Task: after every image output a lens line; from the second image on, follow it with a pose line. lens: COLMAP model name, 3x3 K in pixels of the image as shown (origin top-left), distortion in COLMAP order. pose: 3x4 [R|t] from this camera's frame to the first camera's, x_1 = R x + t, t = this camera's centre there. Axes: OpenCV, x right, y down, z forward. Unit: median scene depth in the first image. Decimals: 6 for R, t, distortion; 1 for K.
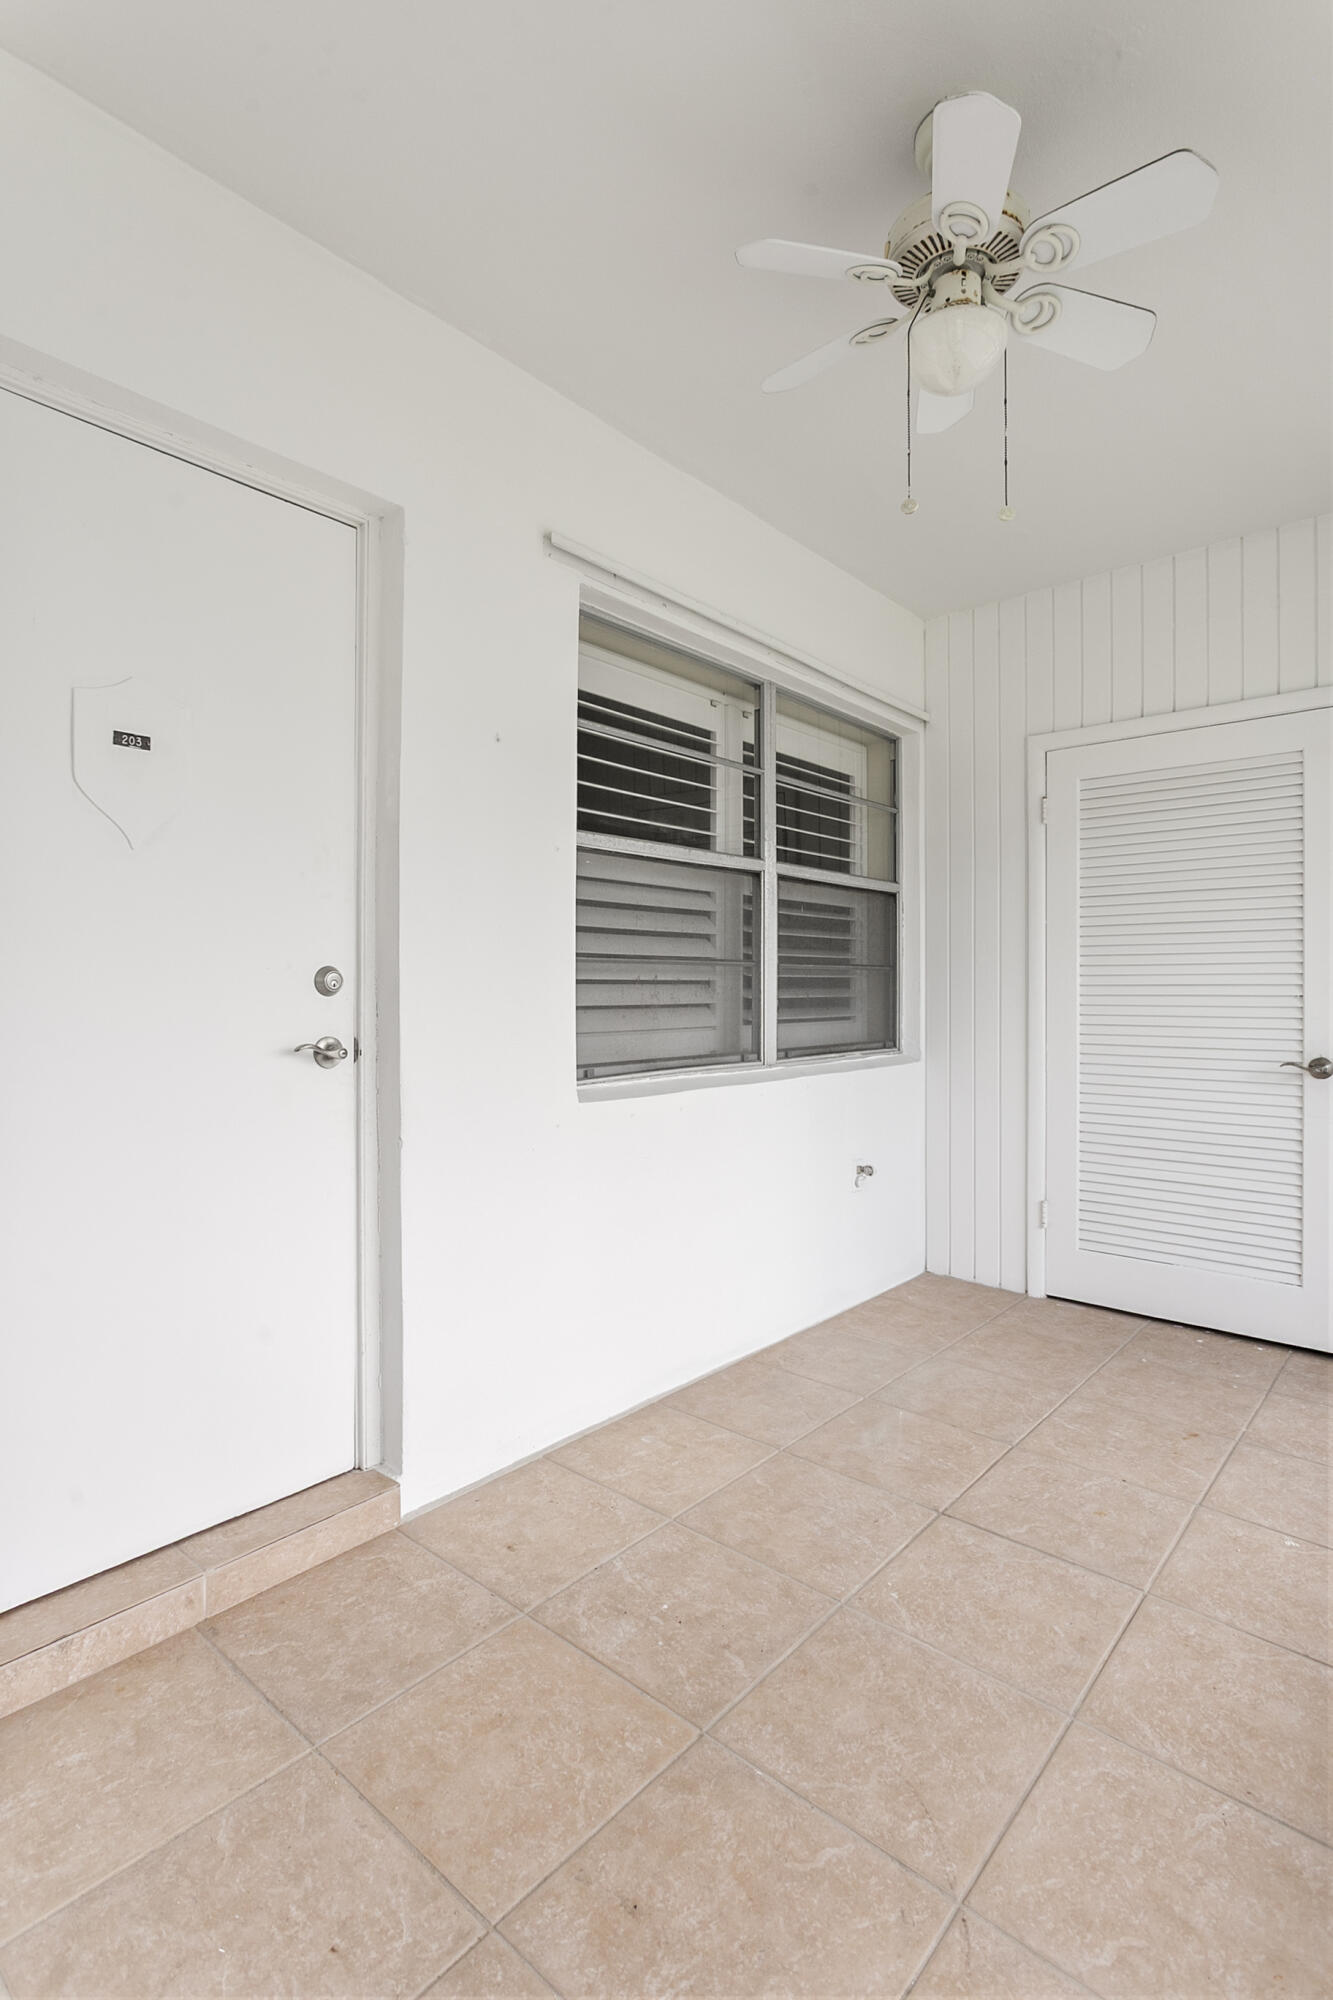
lens RADIAL K [[1019.8, 0, 666.5], [0, 1019.8, 1000.0], [0, 0, 1]] dist [-0.009197, 0.002027]
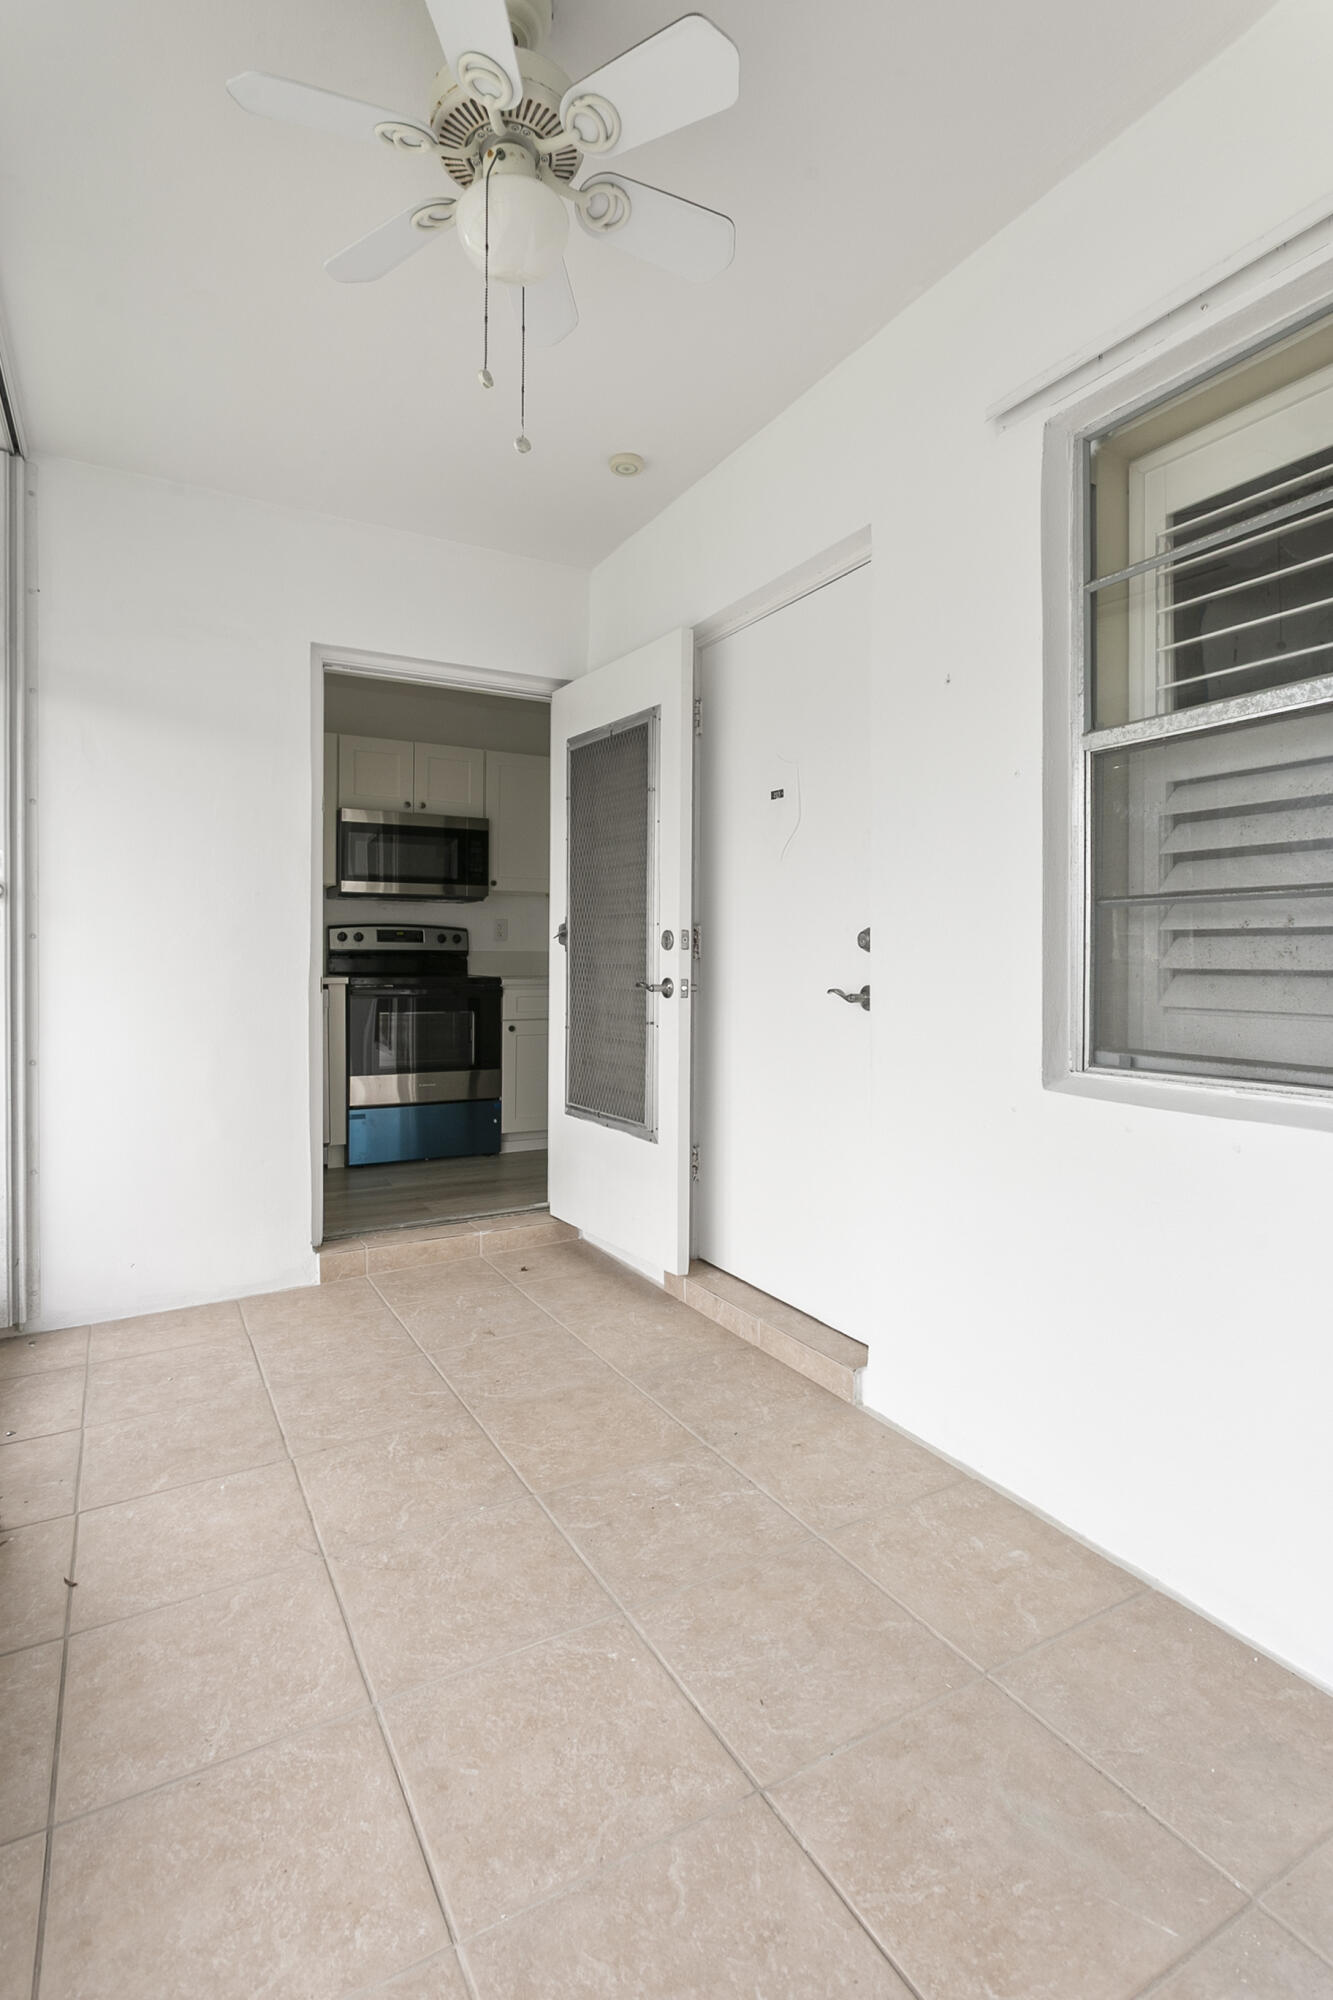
lens RADIAL K [[1049.9, 0, 671.4], [0, 1049.9, 949.5], [0, 0, 1]] dist [-0.005356, 0.000963]
pose [[-0.390565, -0.010858, -0.920511, 1.107759], [-0.012739, 0.999898, -0.006389, 0.002080], [0.920487, 0.009231, -0.390664, 1.505088]]
